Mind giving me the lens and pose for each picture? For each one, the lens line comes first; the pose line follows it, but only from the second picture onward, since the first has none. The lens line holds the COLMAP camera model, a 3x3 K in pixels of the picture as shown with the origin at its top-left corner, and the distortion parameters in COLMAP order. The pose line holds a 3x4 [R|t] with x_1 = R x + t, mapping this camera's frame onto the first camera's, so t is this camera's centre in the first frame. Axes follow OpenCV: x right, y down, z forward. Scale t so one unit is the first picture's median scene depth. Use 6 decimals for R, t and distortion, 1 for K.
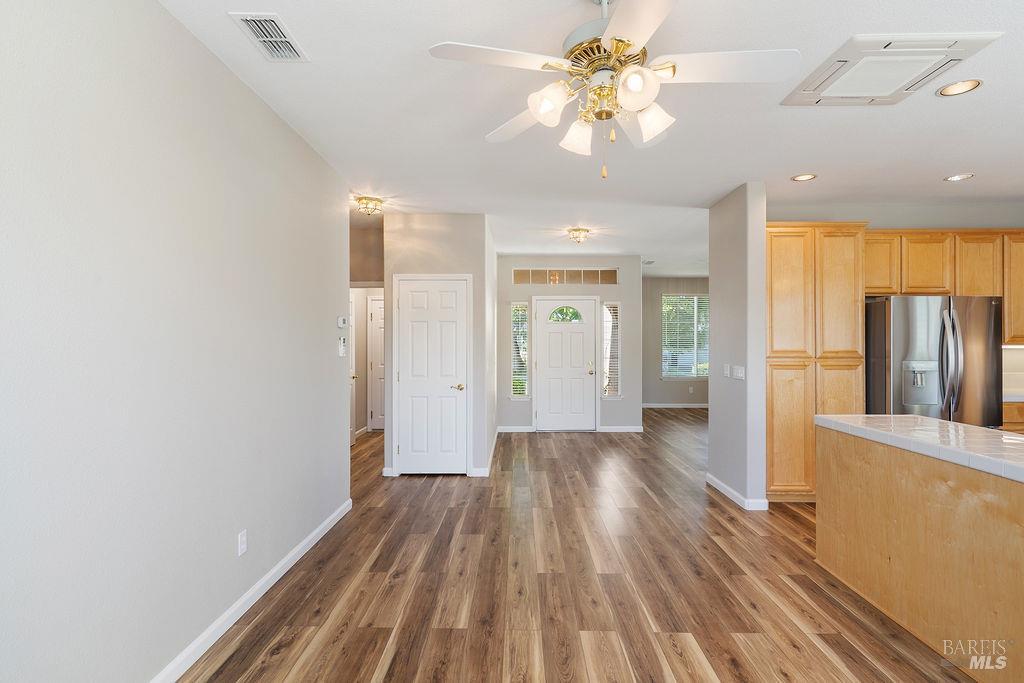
lens RADIAL K [[508.4, 0, 512.1], [0, 508.4, 338.3], [0, 0, 1]] dist [0.000129, 0.000048]
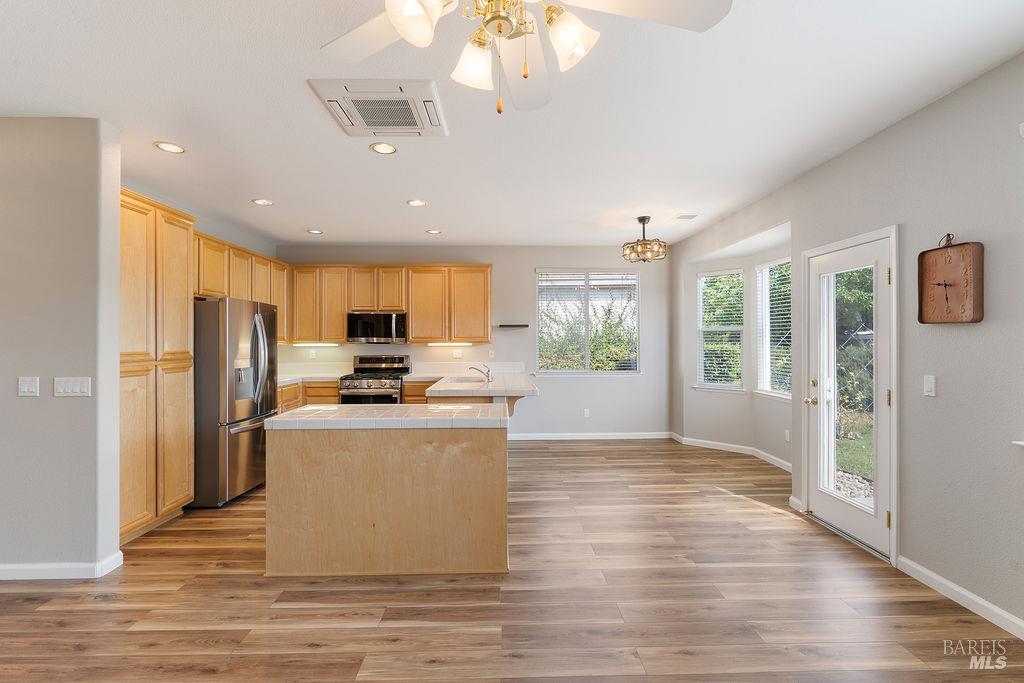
lens RADIAL K [[466.2, 0, 512.0], [0, 466.2, 341.5], [0, 0, 1]] dist [0.000304, 0.000243]
pose [[-0.033781, -0.000593, 0.999429, -0.210942], [-0.002646, 0.999996, 0.000504, 0.004166], [-0.999426, -0.002628, -0.033783, 0.440158]]
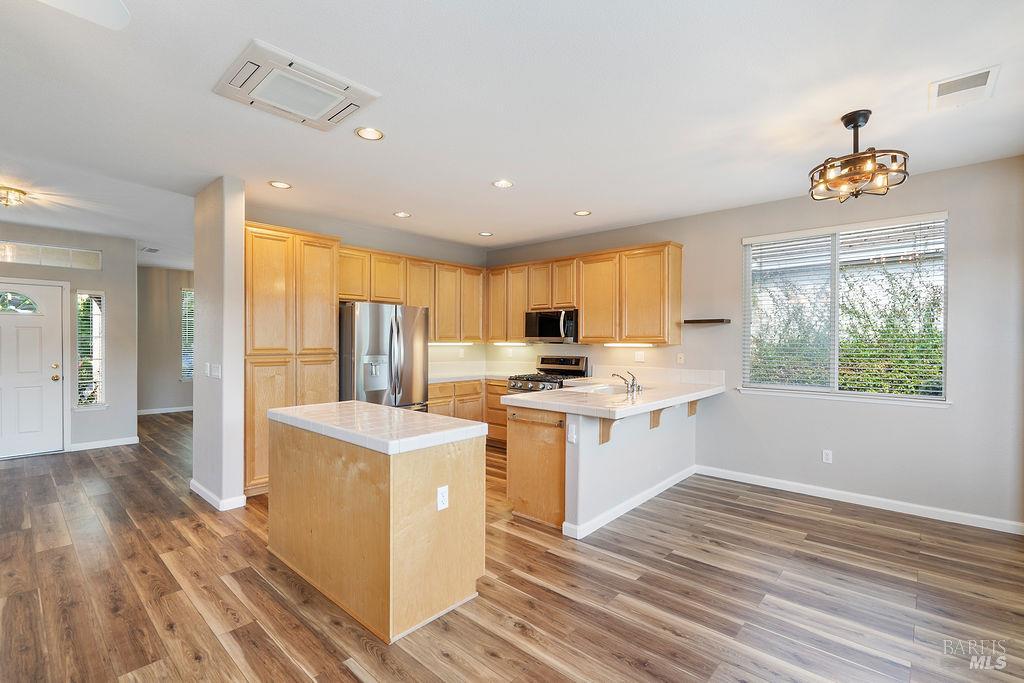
lens RADIAL K [[462.0, 0, 511.5], [0, 462.0, 344.4], [0, 0, 1]] dist [-0.001083, -0.000249]
pose [[0.663781, -0.003203, 0.747920, 0.166688], [-0.008312, 0.999897, 0.011659, 0.001203], [-0.747881, -0.013956, 0.663686, -0.004522]]
